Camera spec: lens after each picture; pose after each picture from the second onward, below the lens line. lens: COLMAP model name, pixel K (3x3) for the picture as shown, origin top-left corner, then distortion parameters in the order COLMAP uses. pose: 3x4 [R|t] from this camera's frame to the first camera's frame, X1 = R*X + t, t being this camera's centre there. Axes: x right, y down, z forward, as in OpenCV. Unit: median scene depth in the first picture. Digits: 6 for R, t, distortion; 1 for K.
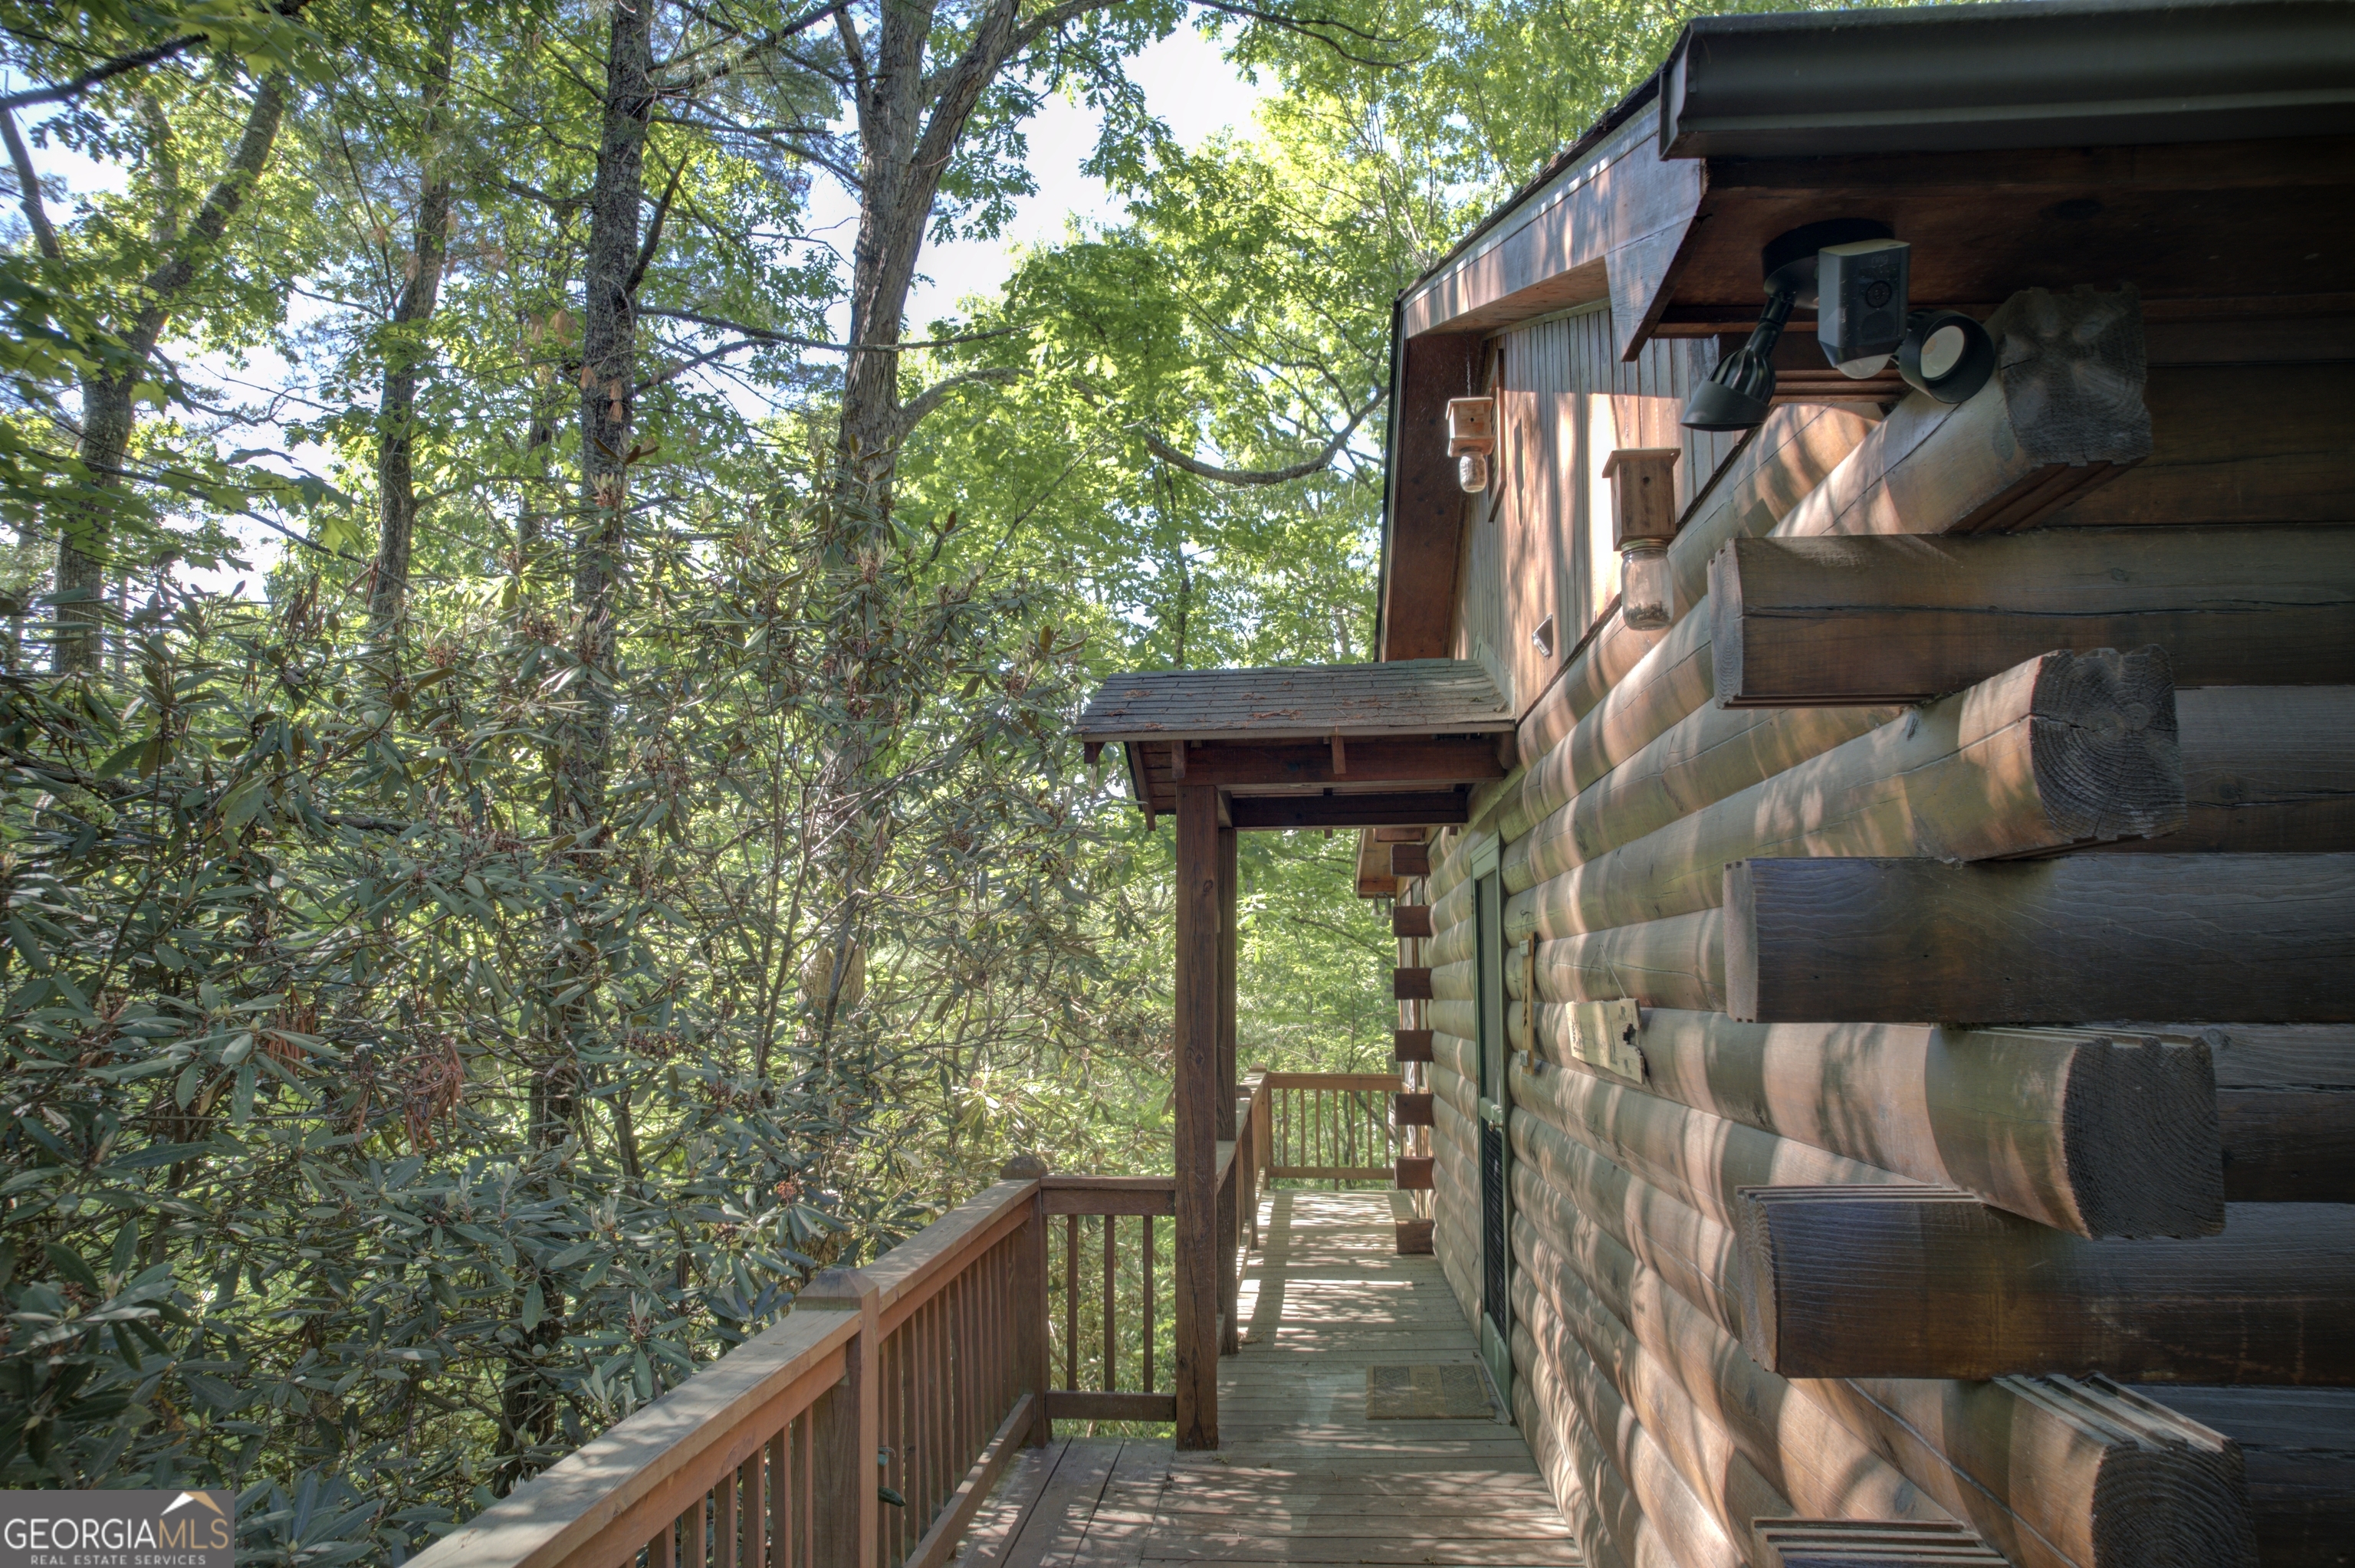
lens RADIAL K [[1505.1, 0, 1188.1], [0, 1505.1, 778.0], [0, 0, 1]] dist [-0.063036, 0.054742]
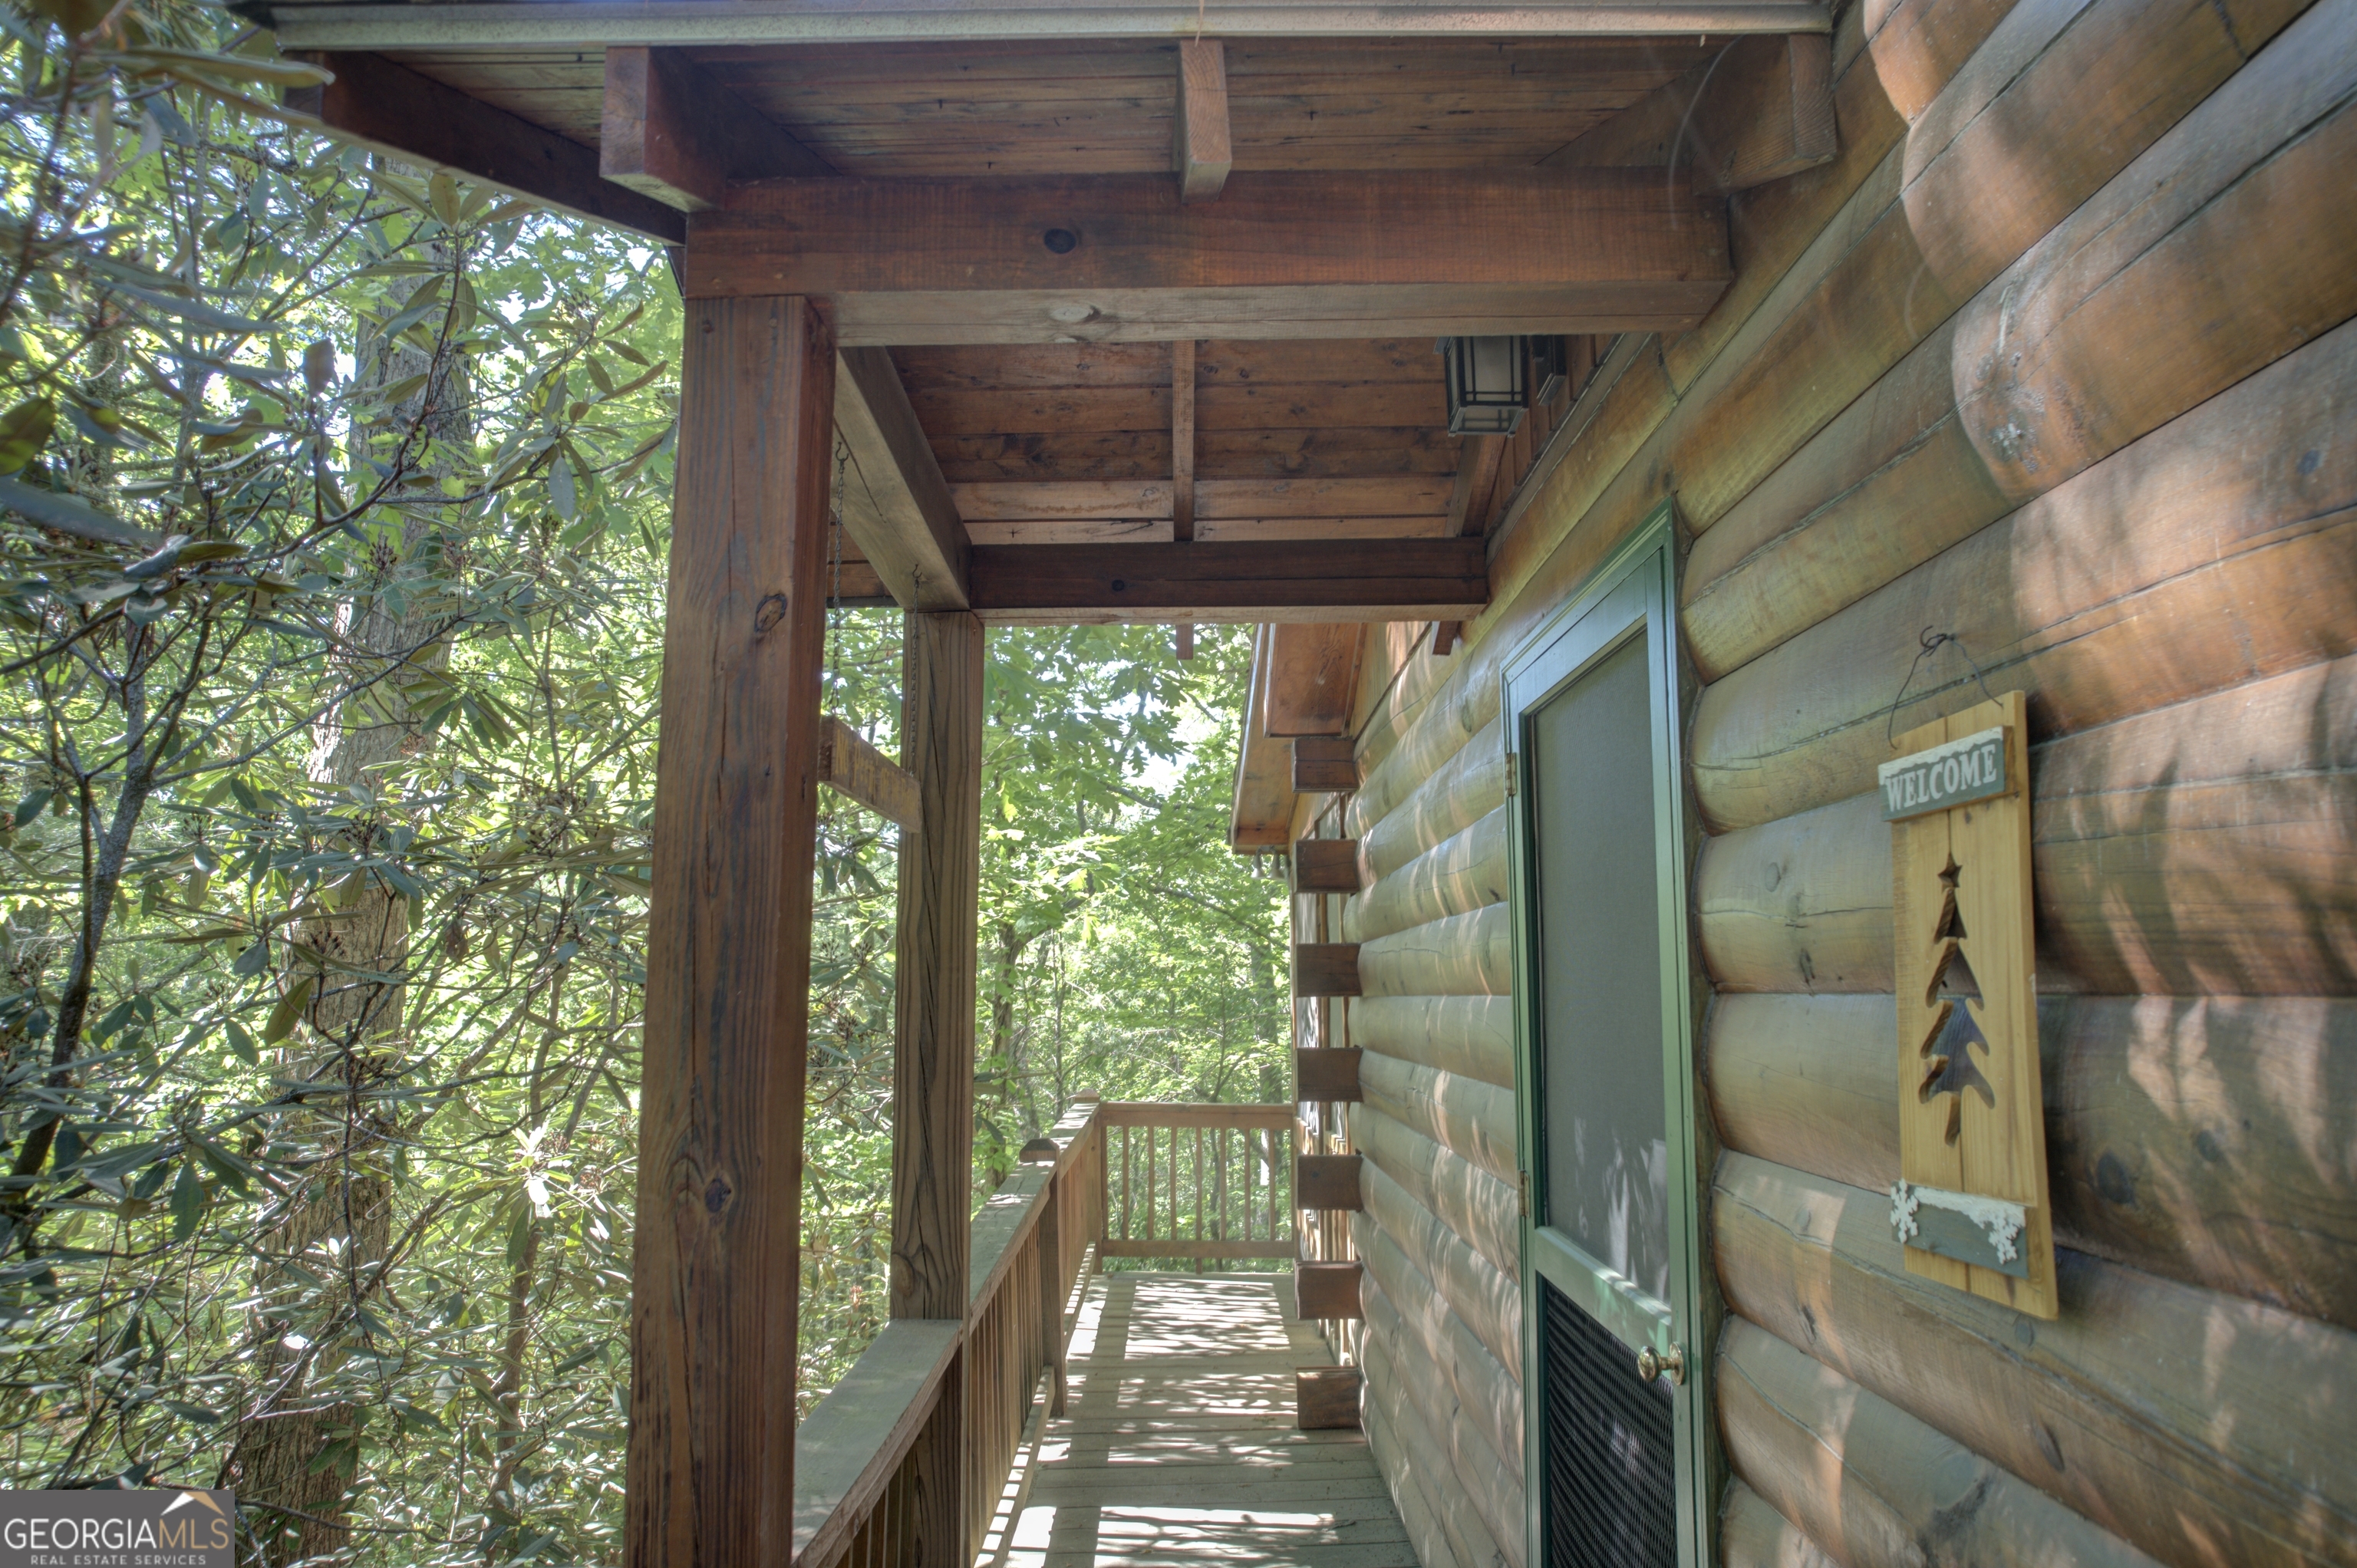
lens RADIAL K [[1506.4, 0, 1189.1], [0, 1506.4, 778.0], [0, 0, 1]] dist [-0.063036, 0.054742]
pose [[0.996173, 0.011908, 0.086594, 0.043759], [-0.011998, 0.999928, 0.000517, 0.064299], [-0.086581, -0.001554, 0.996244, 0.429057]]
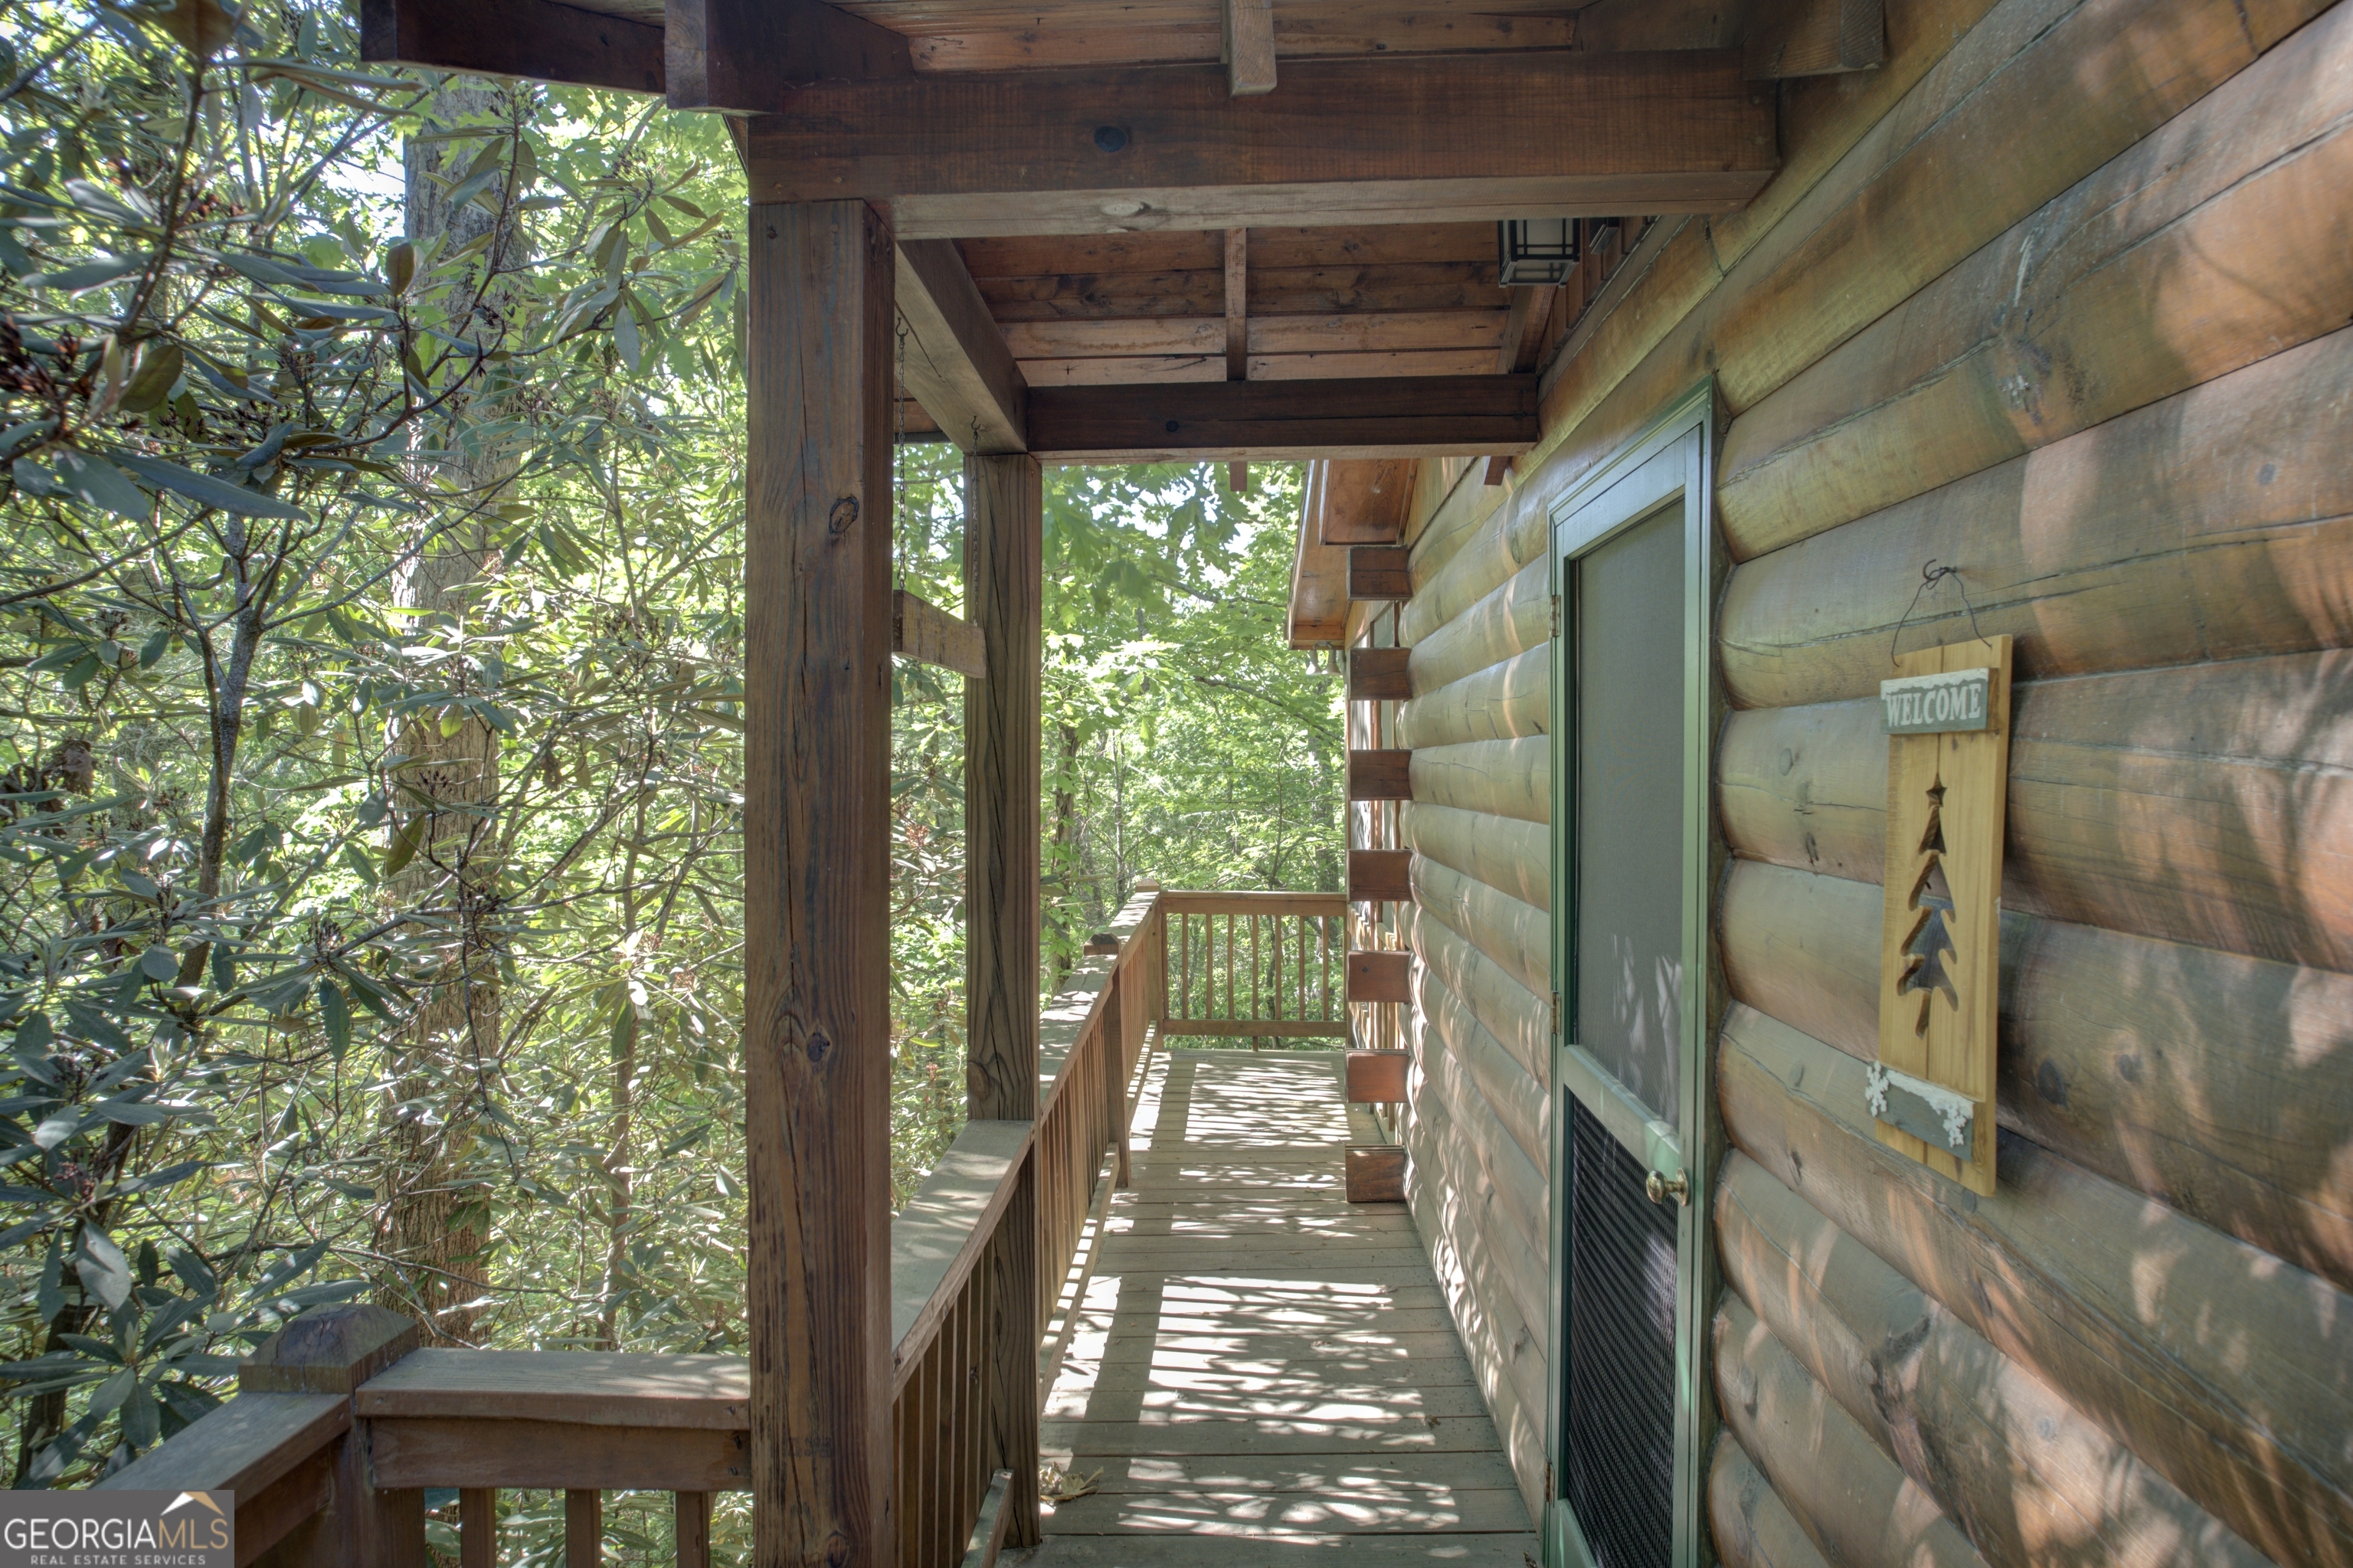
lens RADIAL K [[1504.1, 0, 1187.1], [0, 1504.1, 778.0], [0, 0, 1]] dist [-0.063036, 0.054742]
pose [[0.998885, -0.001222, 0.047202, 0.043808], [-0.005878, 0.988671, 0.149984, 0.049499], [-0.046850, -0.150094, 0.987561, 0.417040]]
